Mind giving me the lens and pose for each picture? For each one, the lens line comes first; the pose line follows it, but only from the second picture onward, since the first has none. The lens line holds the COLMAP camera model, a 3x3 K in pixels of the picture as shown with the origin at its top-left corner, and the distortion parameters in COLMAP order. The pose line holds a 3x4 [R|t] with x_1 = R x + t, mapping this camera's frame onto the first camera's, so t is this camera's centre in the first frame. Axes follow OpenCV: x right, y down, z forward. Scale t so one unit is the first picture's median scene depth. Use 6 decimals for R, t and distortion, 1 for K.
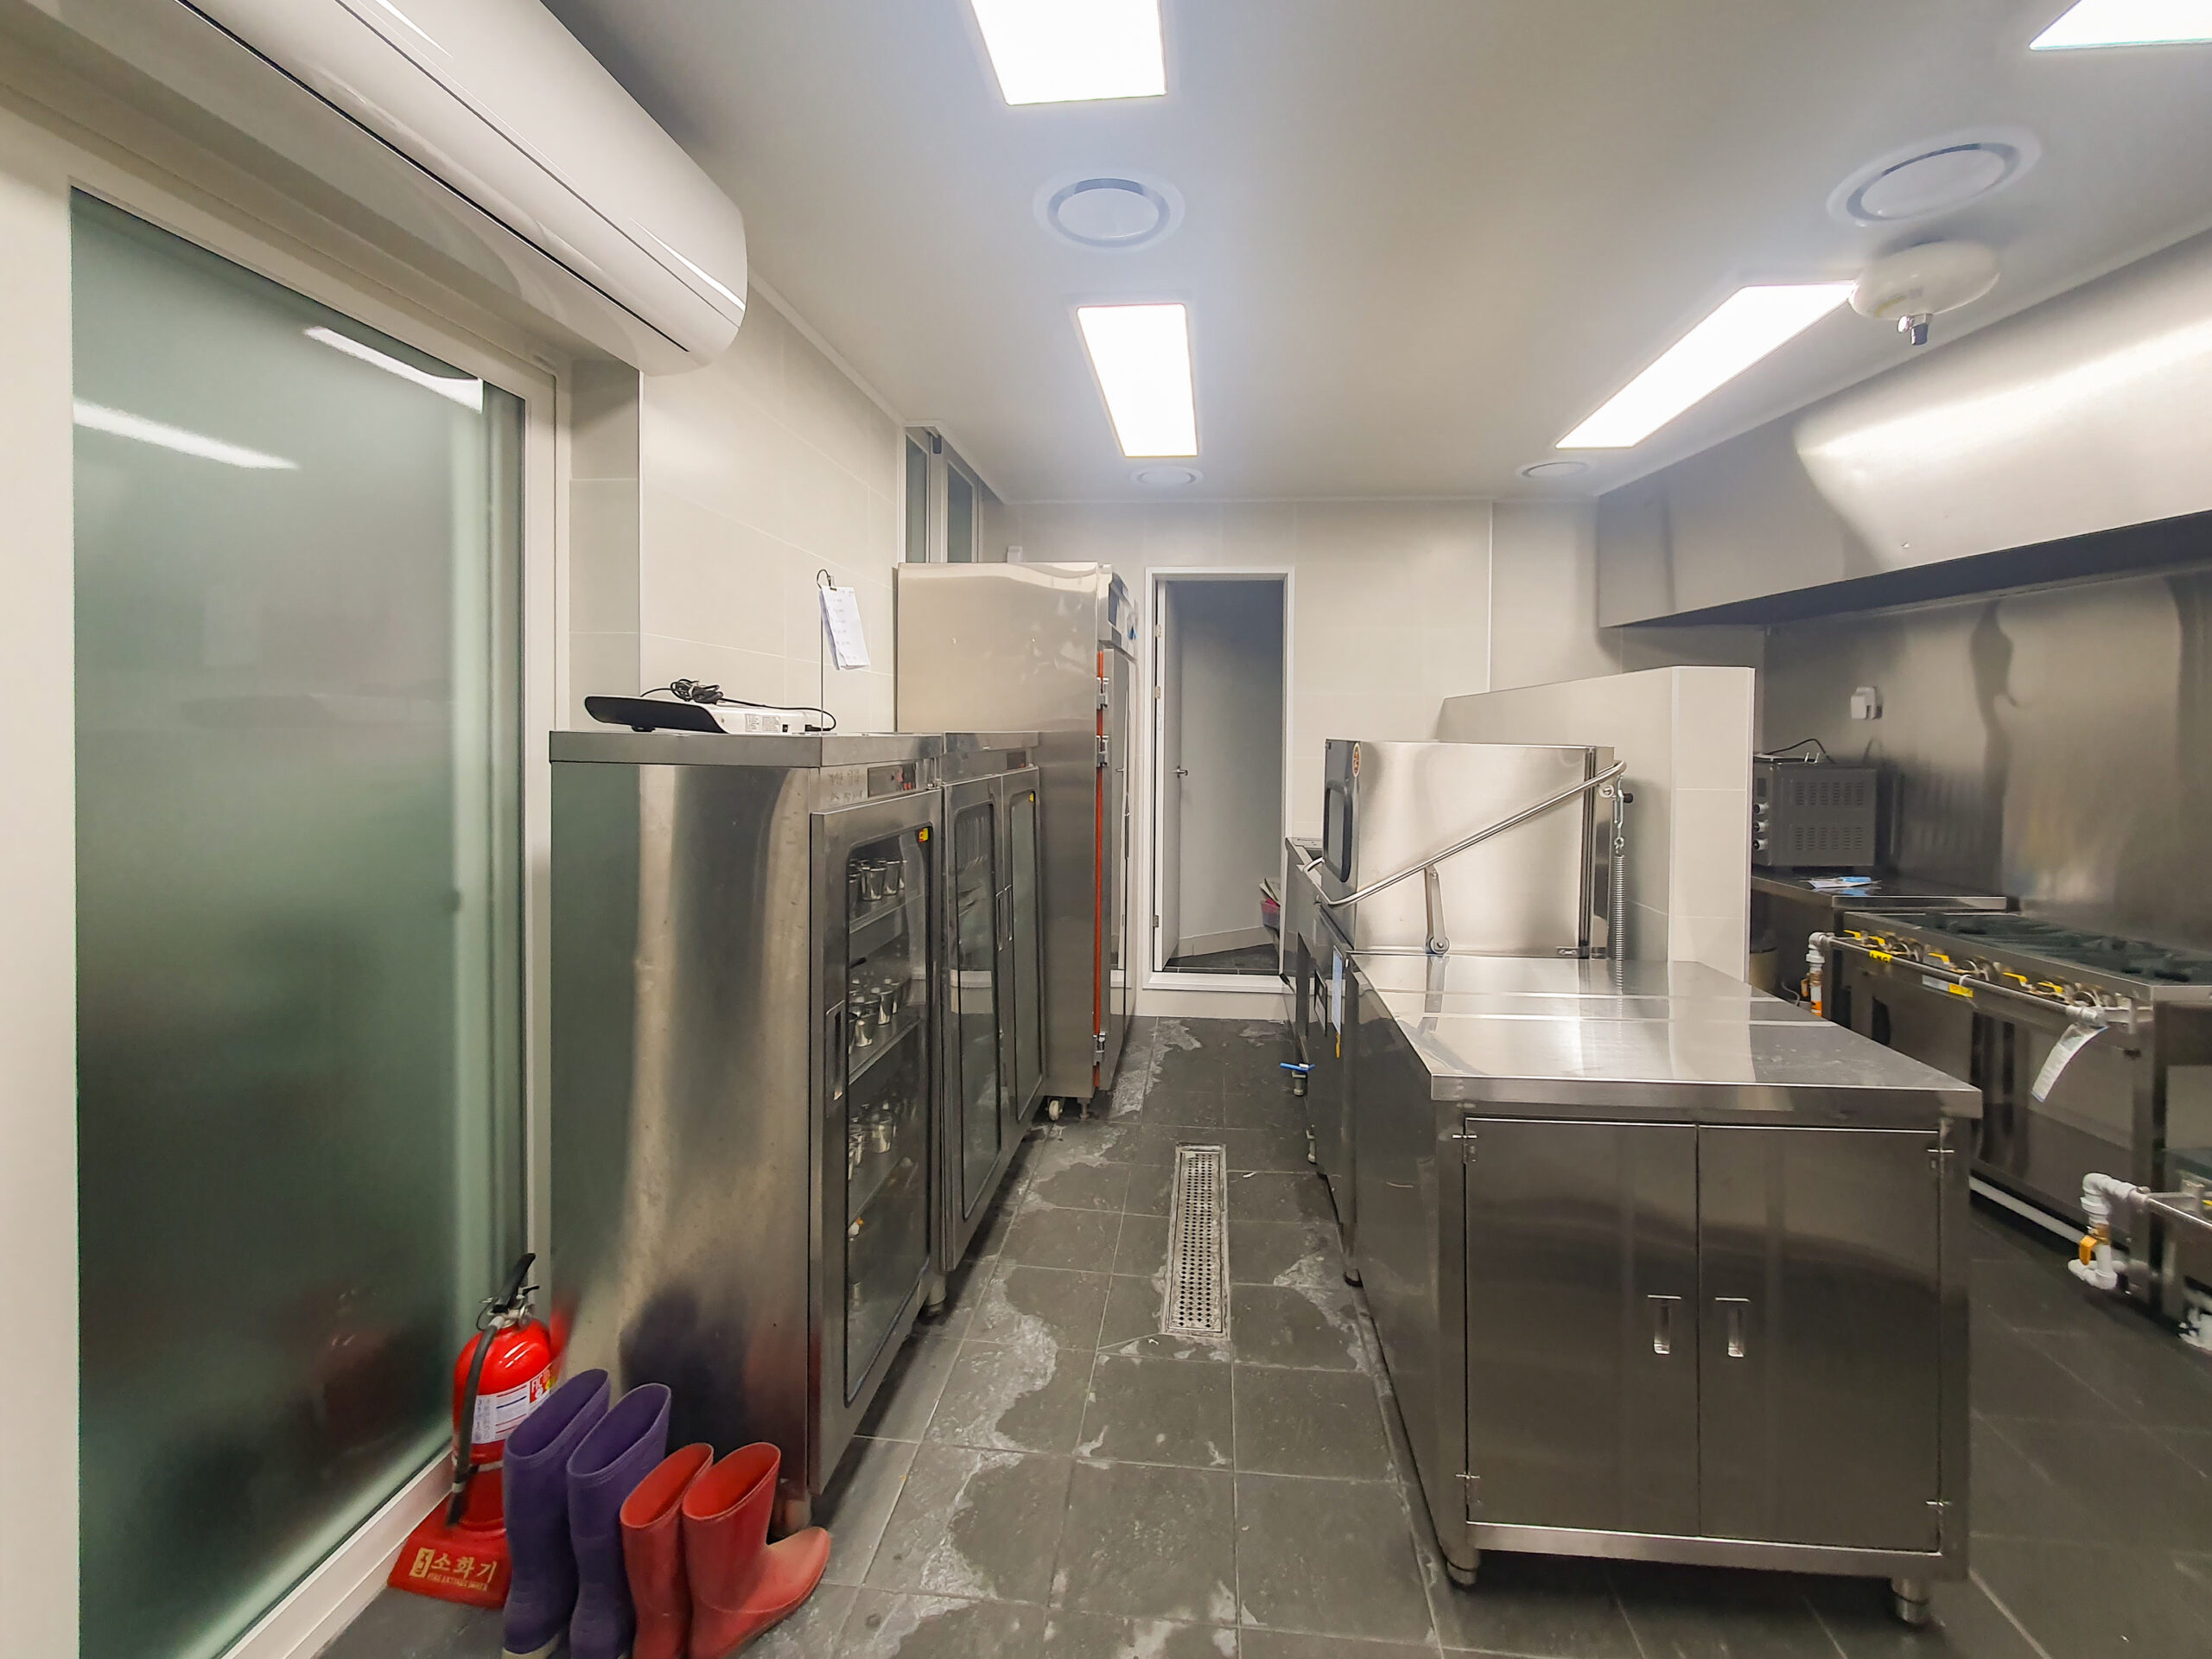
lens RADIAL K [[893.5, 0, 1112.1], [0, 893.5, 736.1], [0, 0, 1]] dist [0.001069, 0.000143]
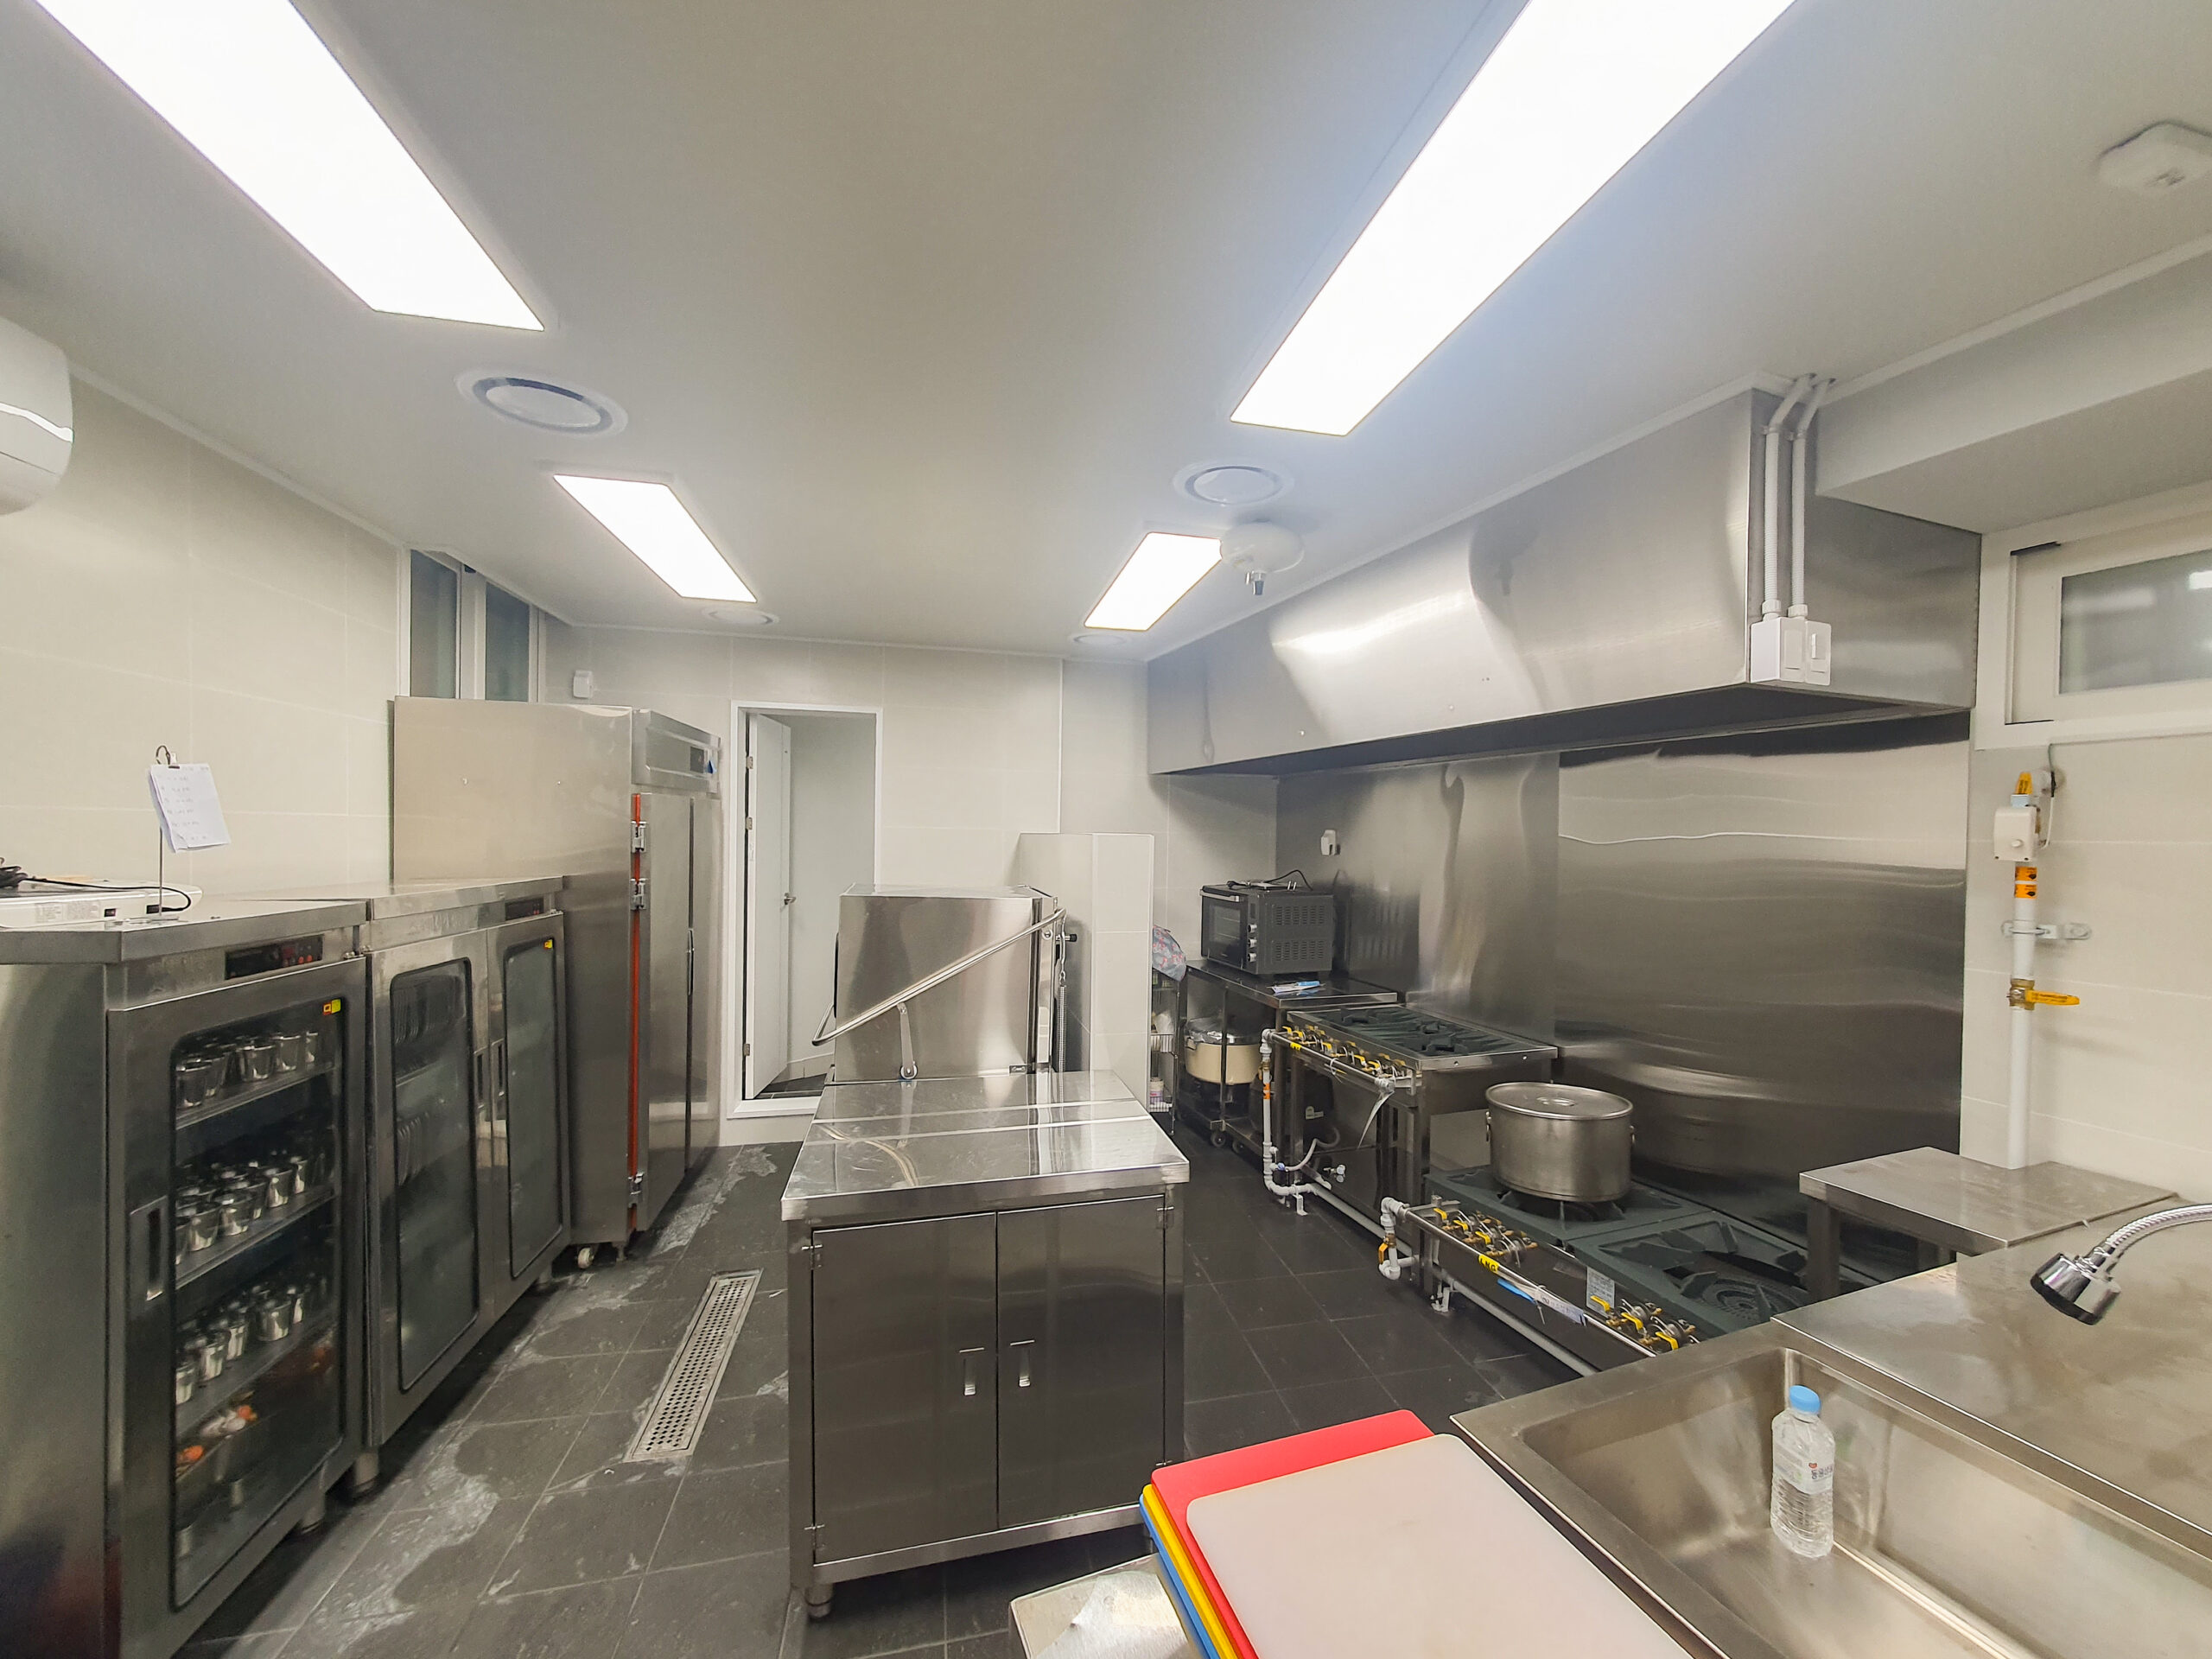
lens RADIAL K [[887.4, 0, 1115.2], [0, 887.4, 840.5], [0, 0, 1]] dist [0.000227, -0.000027]
pose [[0.947220, 0.003361, 0.320567, 0.245245], [-0.003403, 0.999994, -0.000429, -0.063037], [-0.320567, -0.000684, 0.947226, -0.165017]]
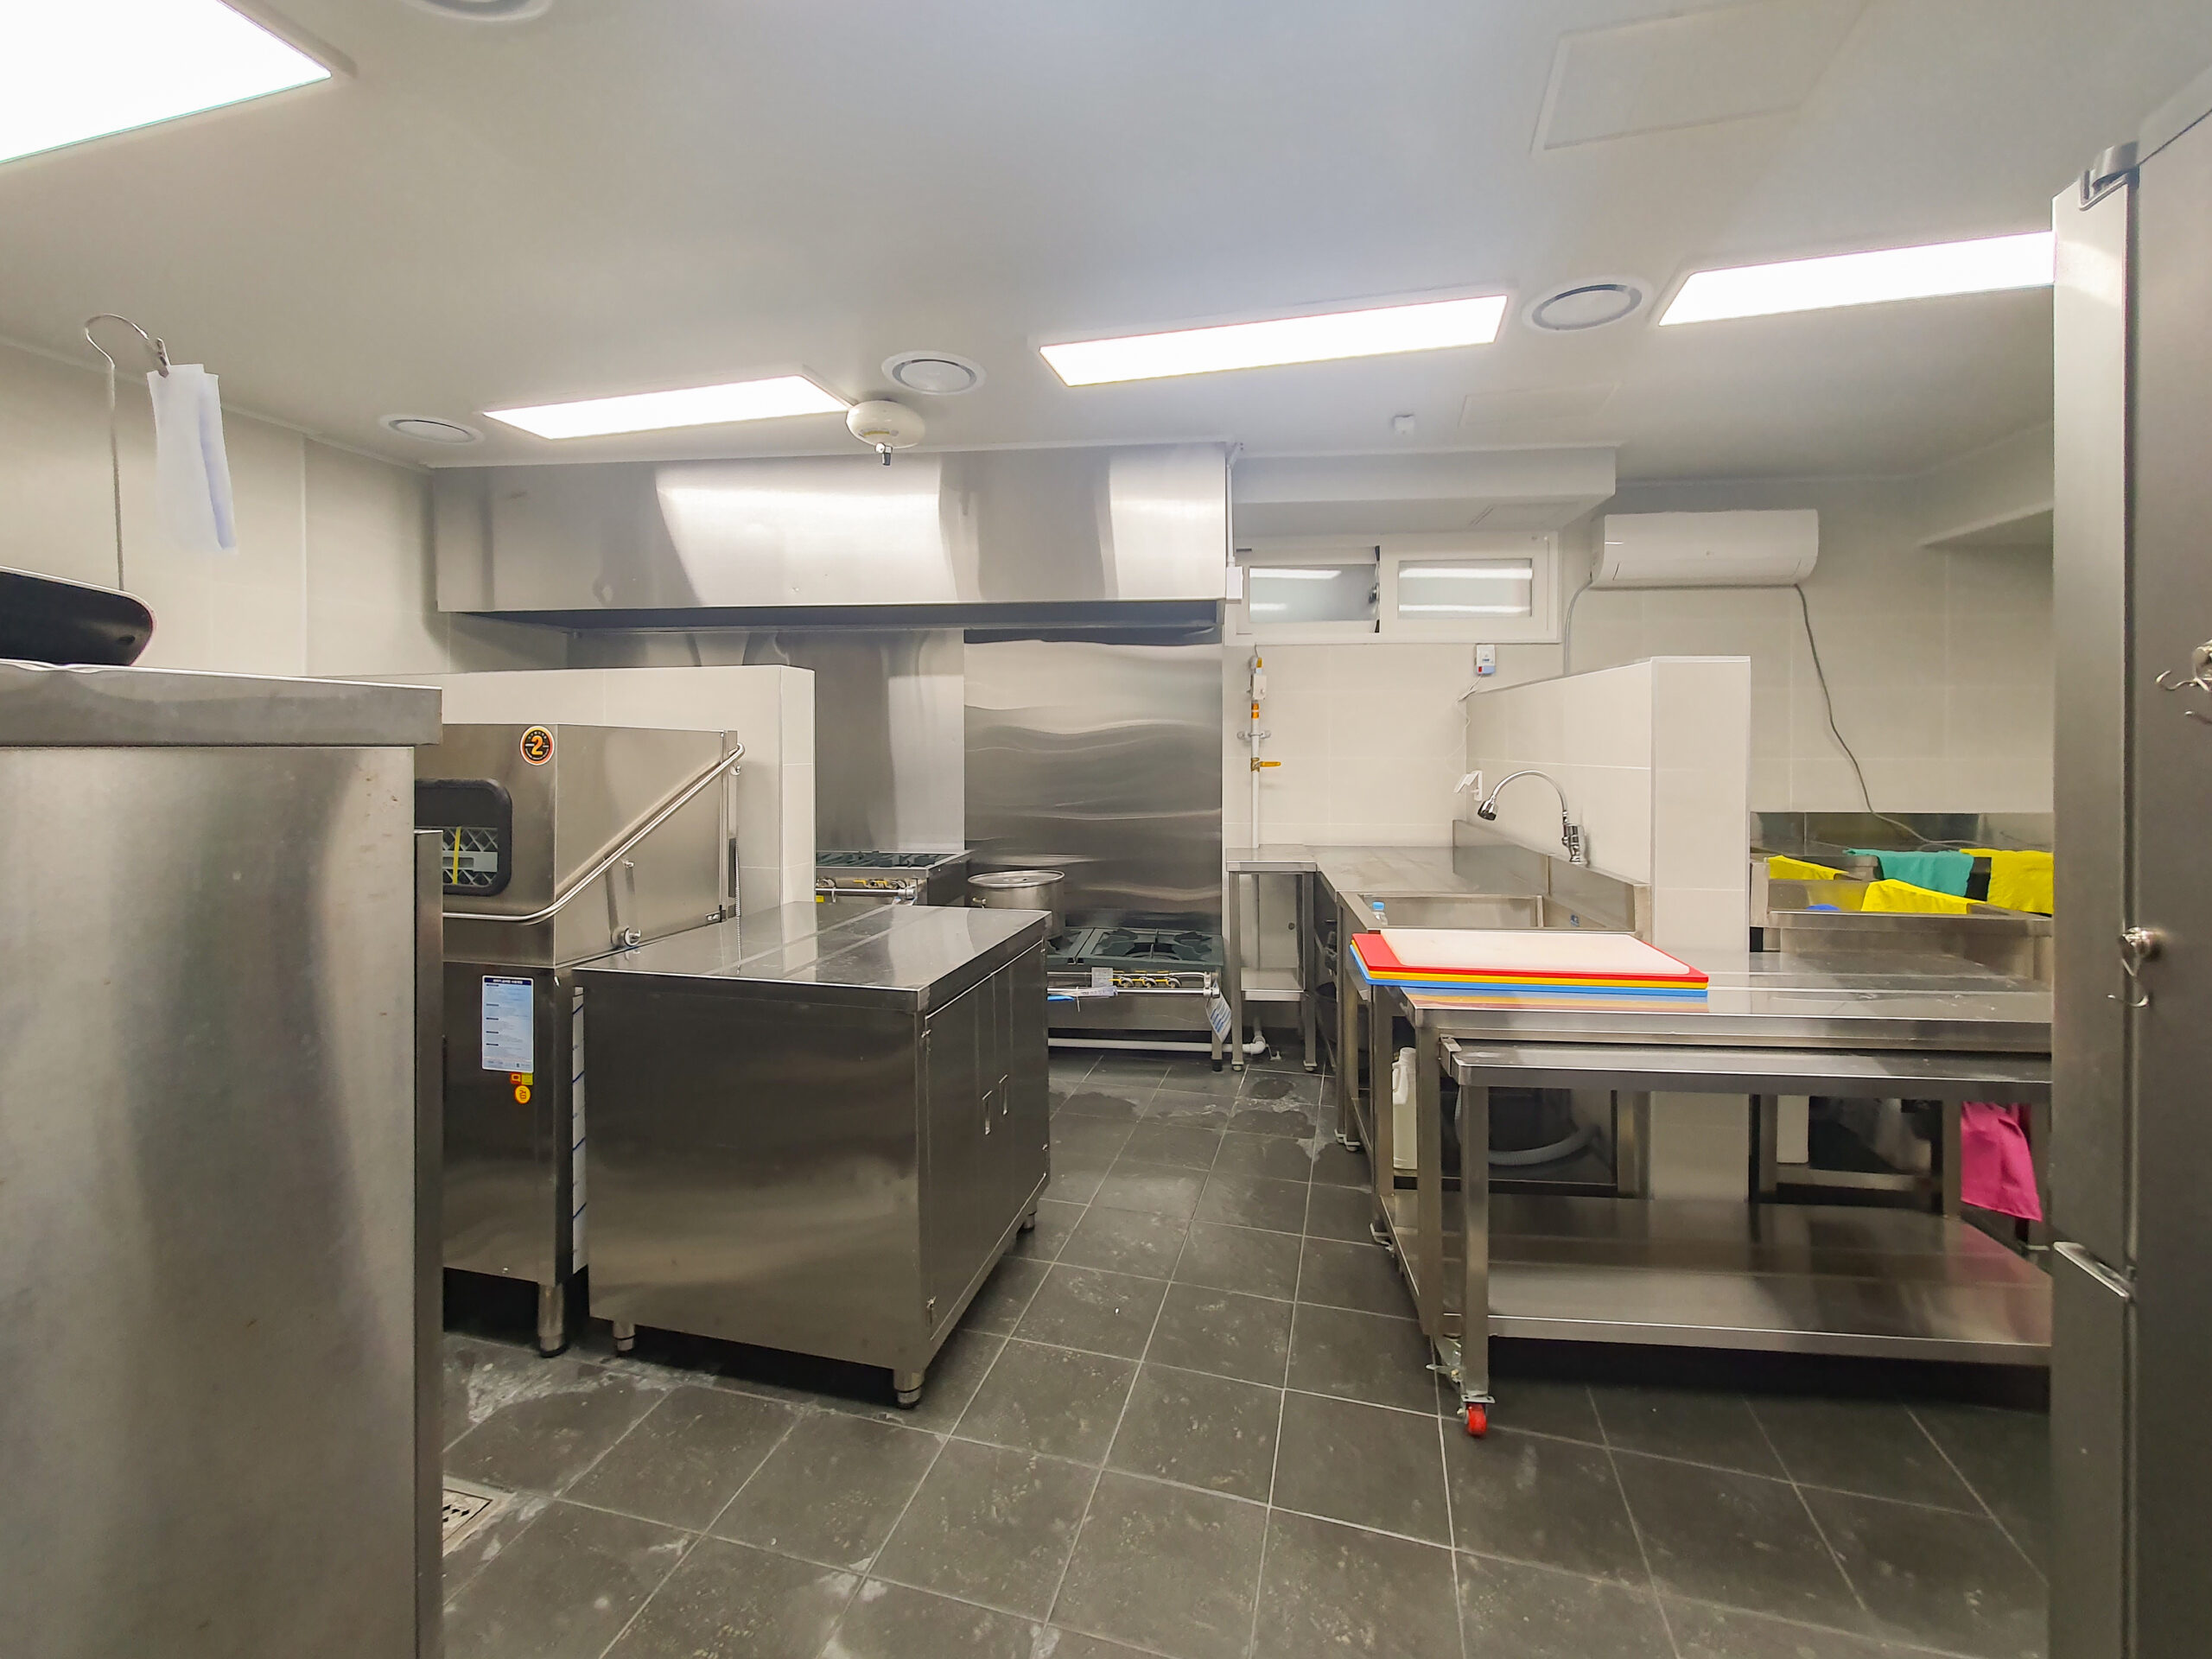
lens RADIAL K [[893.5, 0, 1112.1], [0, 893.5, 736.1], [0, 0, 1]] dist [0.001069, 0.000143]
pose [[0.195773, -0.003690, 0.980642, -0.475626], [0.007862, 0.999967, 0.002193, 0.019288], [-0.980618, 0.007280, 0.195796, 0.303953]]
